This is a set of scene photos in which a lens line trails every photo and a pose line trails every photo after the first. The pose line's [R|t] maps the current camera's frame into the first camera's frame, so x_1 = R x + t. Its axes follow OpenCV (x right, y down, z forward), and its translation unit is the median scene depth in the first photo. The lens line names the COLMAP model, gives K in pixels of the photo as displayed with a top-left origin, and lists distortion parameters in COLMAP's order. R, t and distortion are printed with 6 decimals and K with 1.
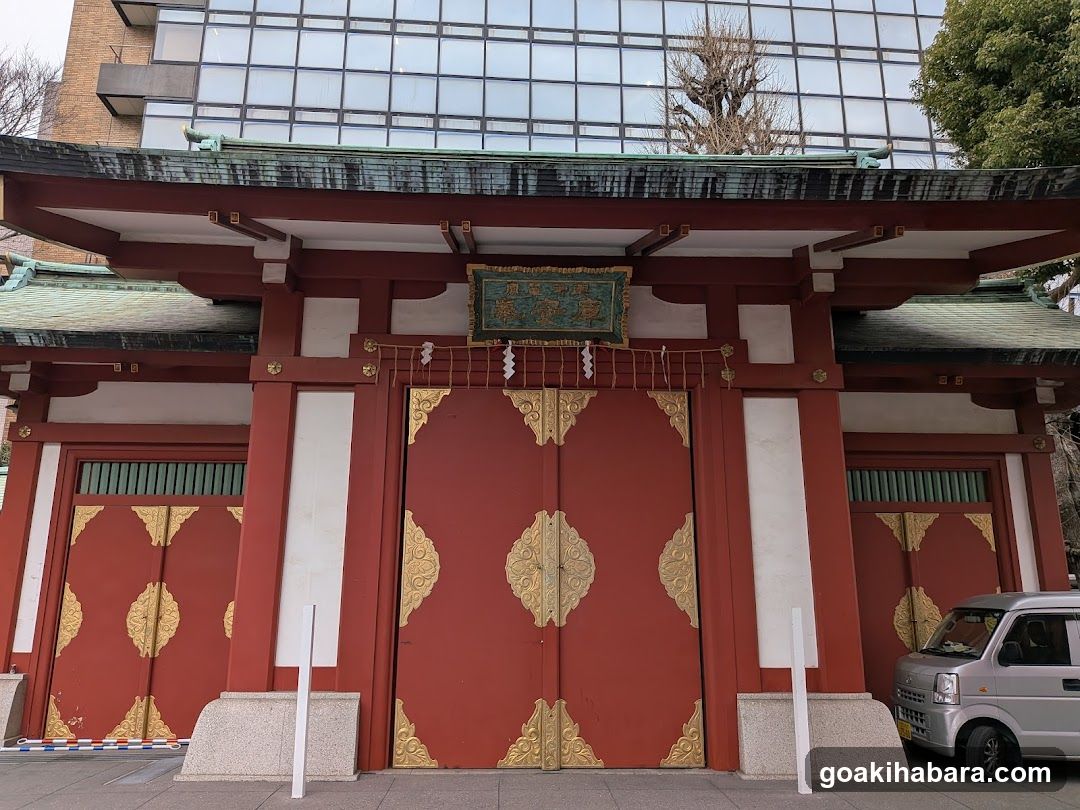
lens RADIAL K [[773.2, 0, 535.9], [0, 773.2, 409.4], [0, 0, 1]] dist [0.072326, -0.122950]
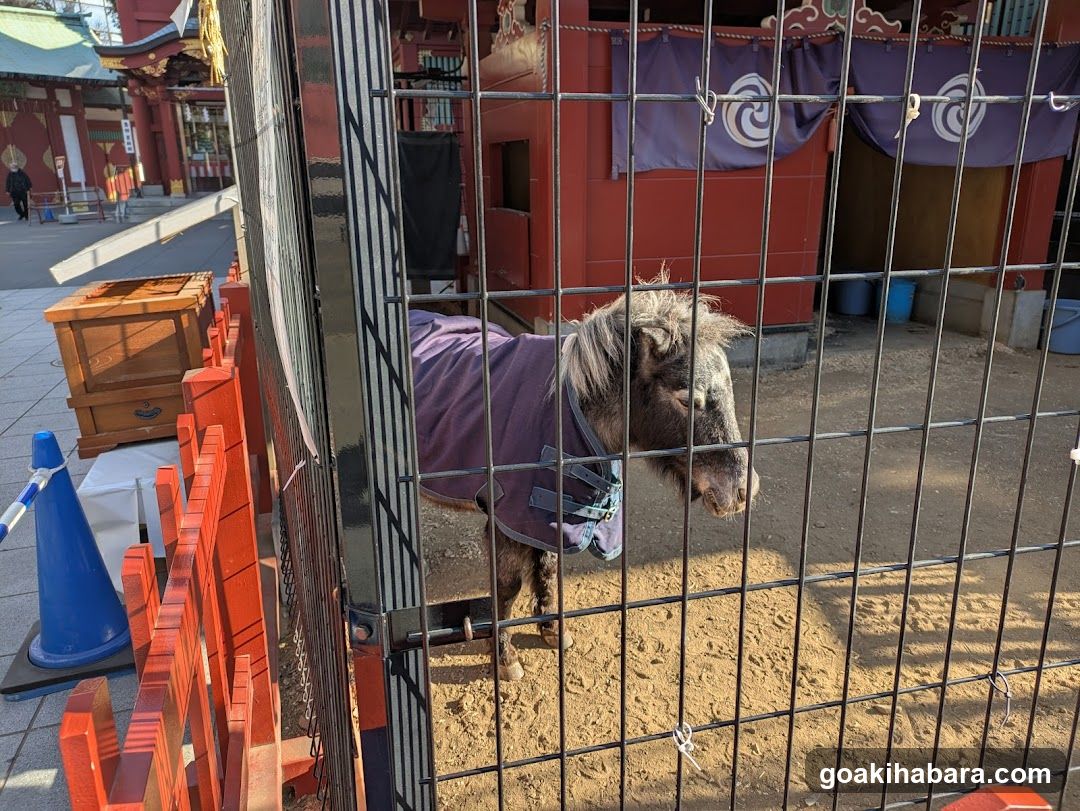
lens RADIAL K [[818.7, 0, 539.0], [0, 818.7, 396.8], [0, 0, 1]] dist [-0.038457, 0.067772]
pose [[0.647351, -0.225274, 0.728141, -1.576010], [-0.156384, 0.895743, 0.416160, -0.882699], [-0.745977, -0.383271, 0.544630, -3.816933]]
